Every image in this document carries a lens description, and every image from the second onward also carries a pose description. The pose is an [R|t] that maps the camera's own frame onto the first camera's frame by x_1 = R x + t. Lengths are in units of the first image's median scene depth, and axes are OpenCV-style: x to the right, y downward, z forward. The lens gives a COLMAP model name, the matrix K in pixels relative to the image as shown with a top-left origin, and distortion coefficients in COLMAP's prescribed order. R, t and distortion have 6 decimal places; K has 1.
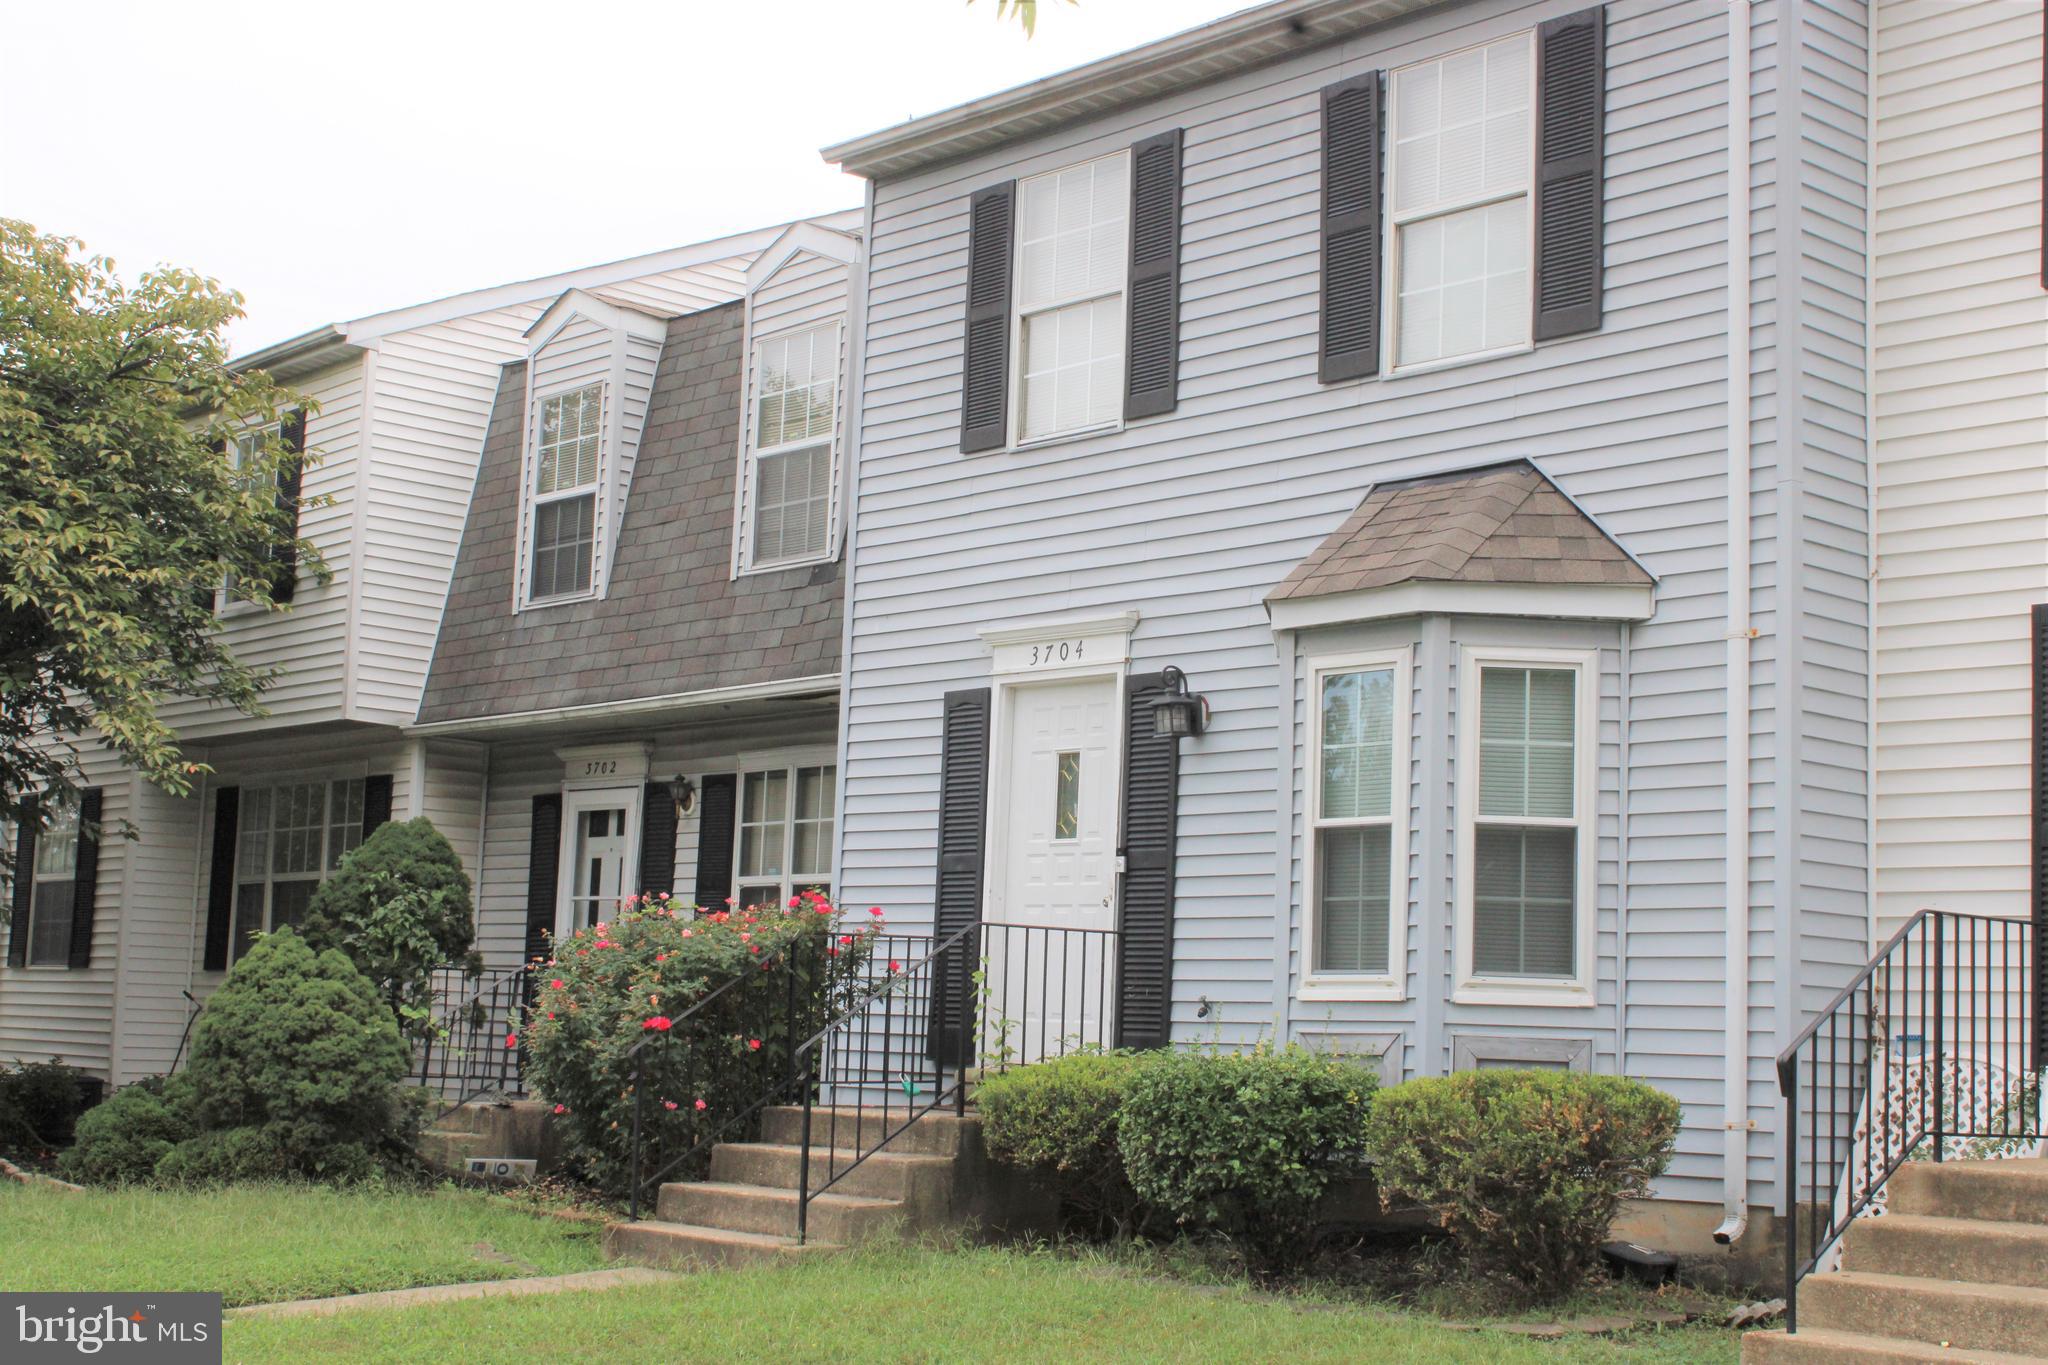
lens RADIAL K [[2871.8, 0, 1024.0], [0, 2871.8, 682.5], [0, 0, 1]] dist [-0.023090, 0.001259]
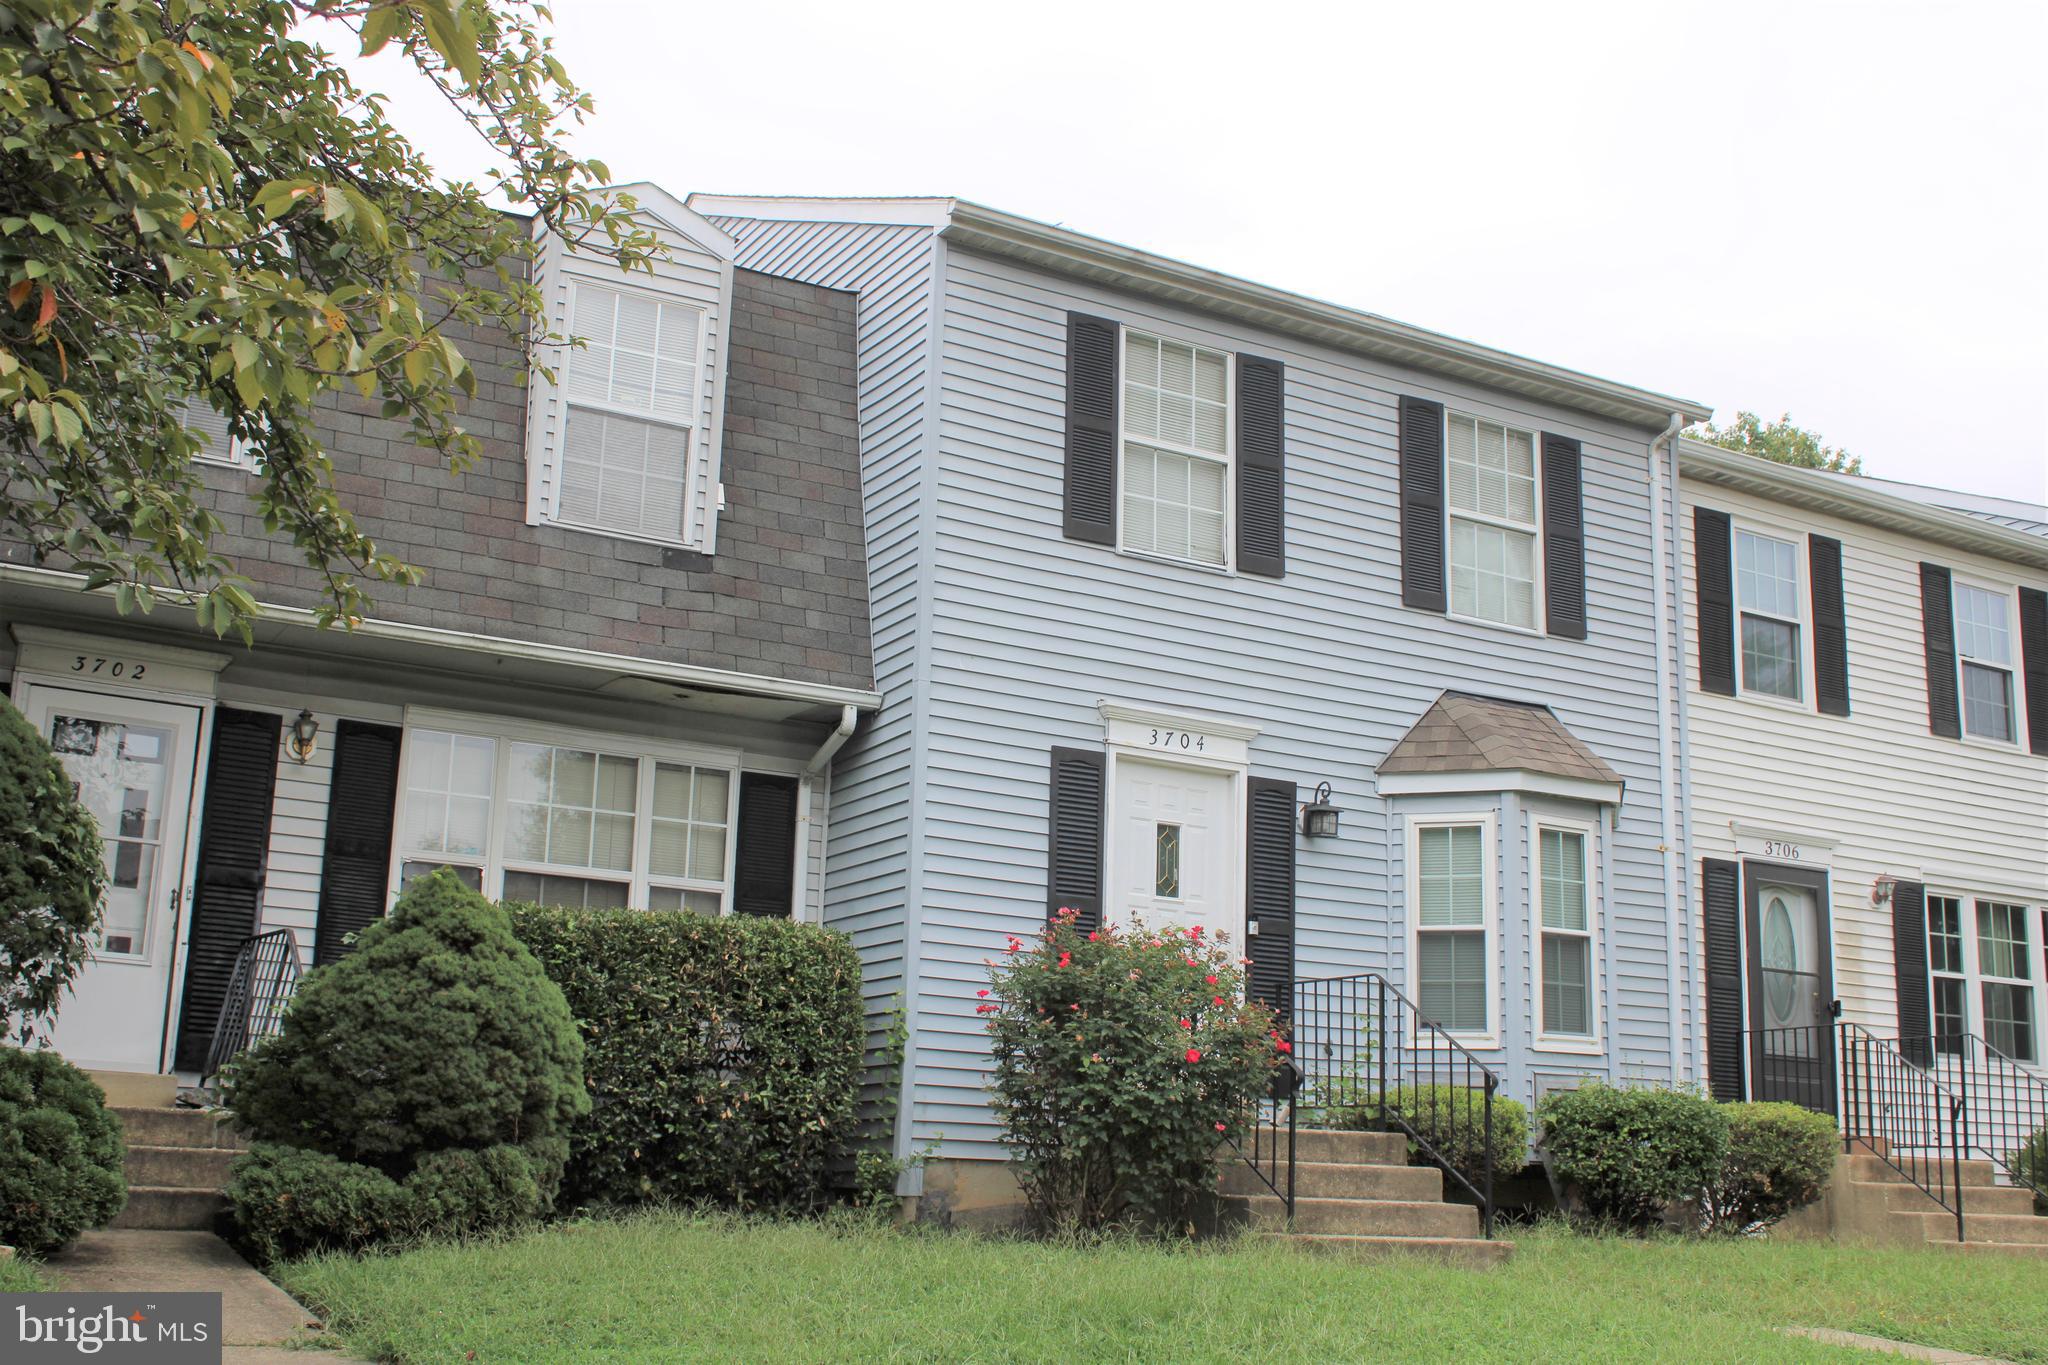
lens RADIAL K [[2264.7, 0, 1024.0], [0, 2264.7, 682.5], [0, 0, 1]] dist [-0.082629, 0.019515]
pose [[0.215280, 0.191182, 0.957655, -0.919812], [-0.148397, 0.975665, -0.161418, 0.129251], [-0.965211, -0.107363, 0.238412, 0.856931]]
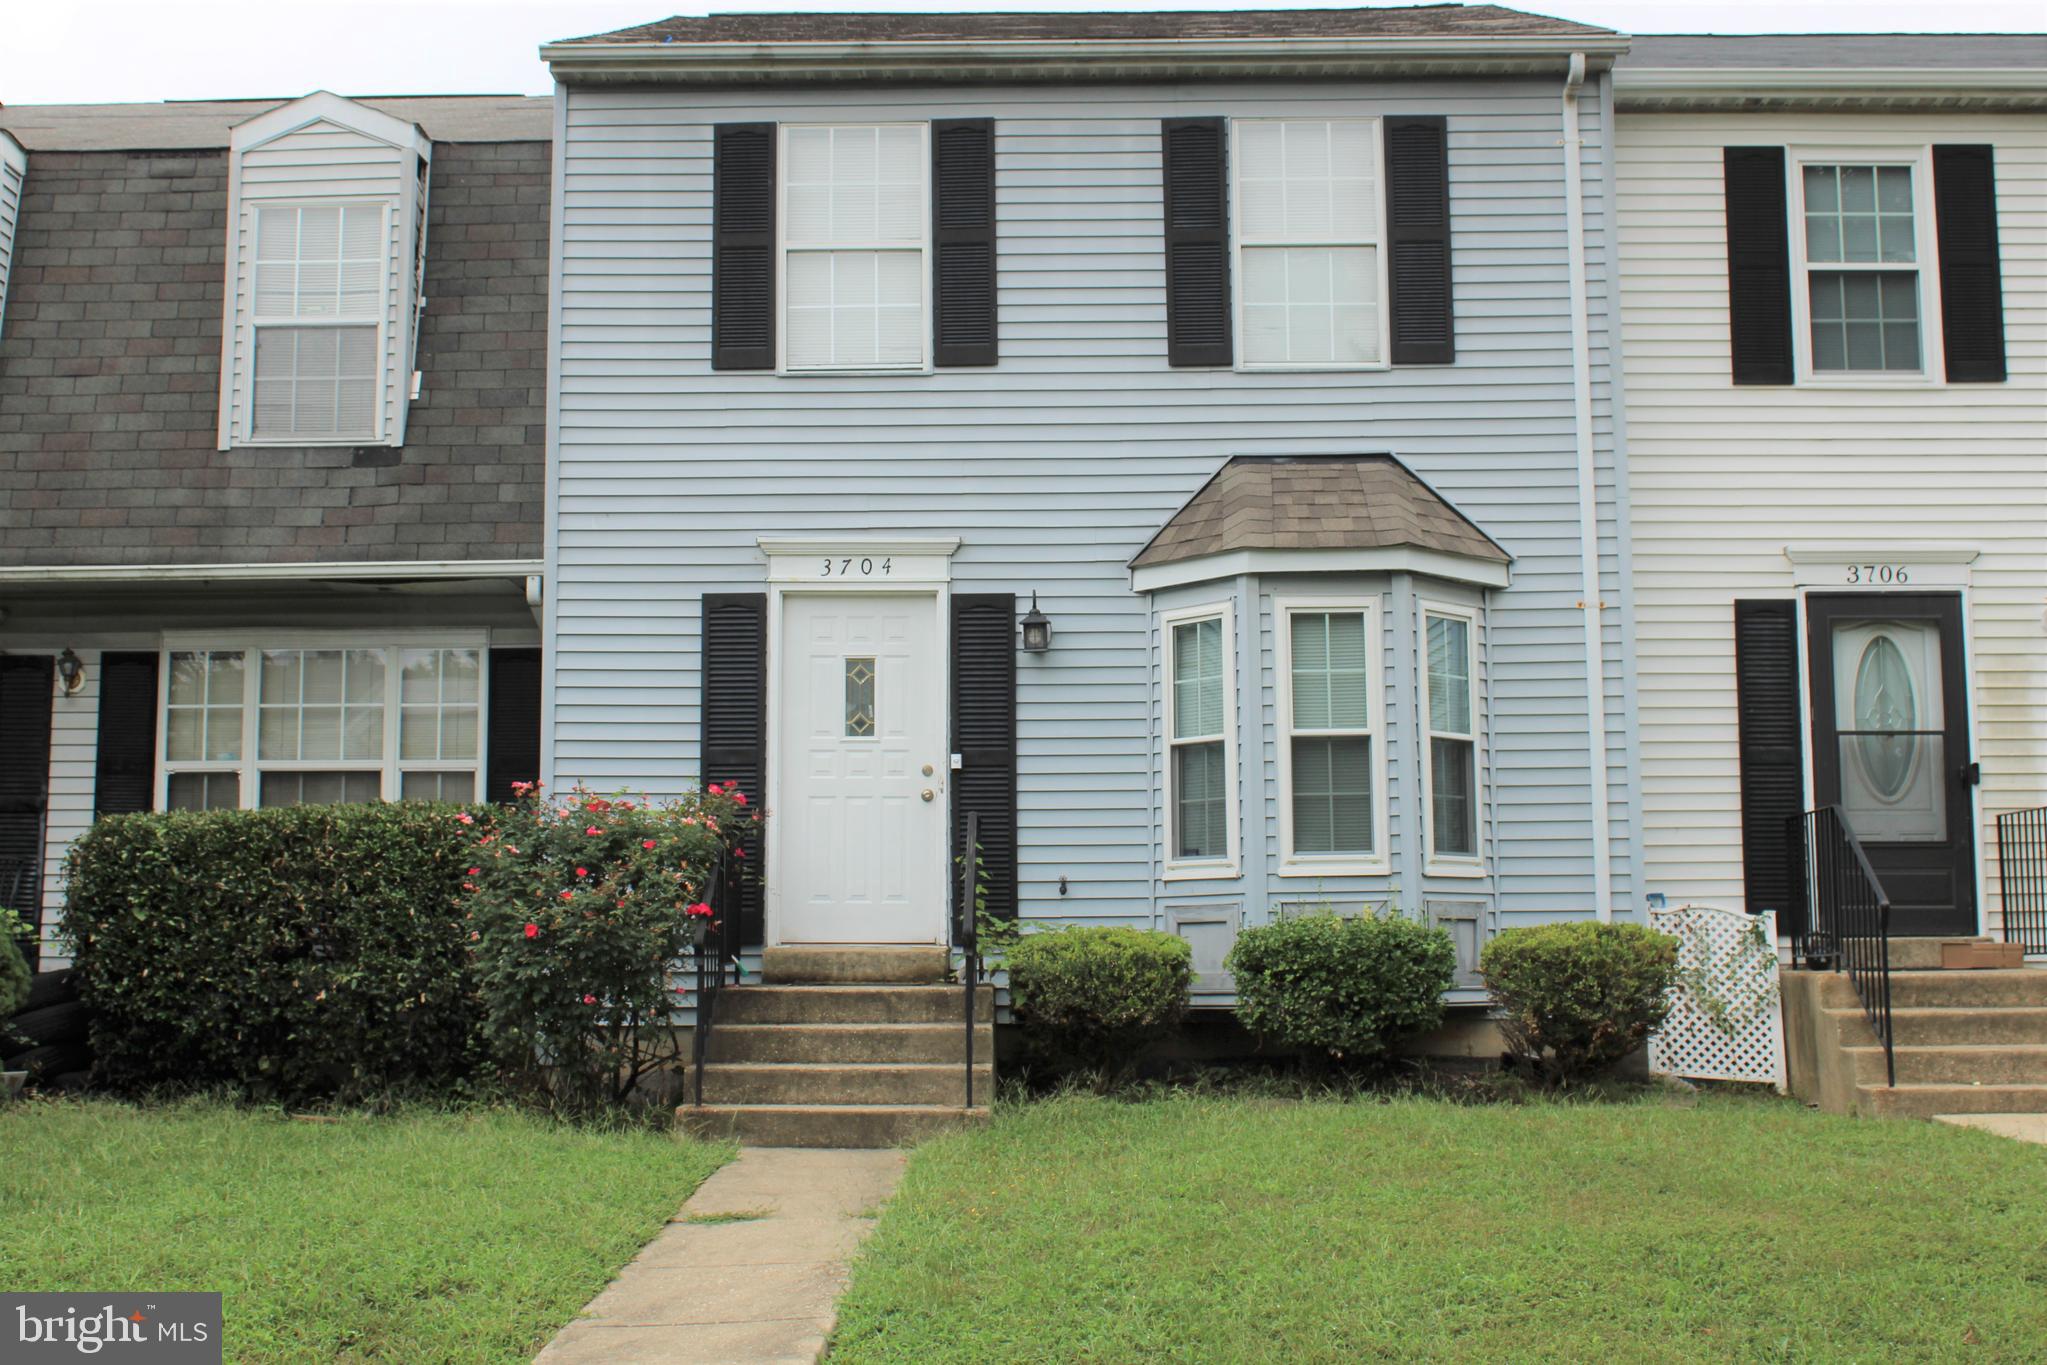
lens RADIAL K [[2668.8, 0, 1022.1], [0, 2668.8, 613.2], [0, 0, 1]] dist [-0.087987, 0.037399]
pose [[0.683481, 0.058700, 0.727604, -0.698481], [-0.063085, 0.997782, -0.021237, 0.025459], [-0.727237, -0.031385, 0.685668, 0.260242]]
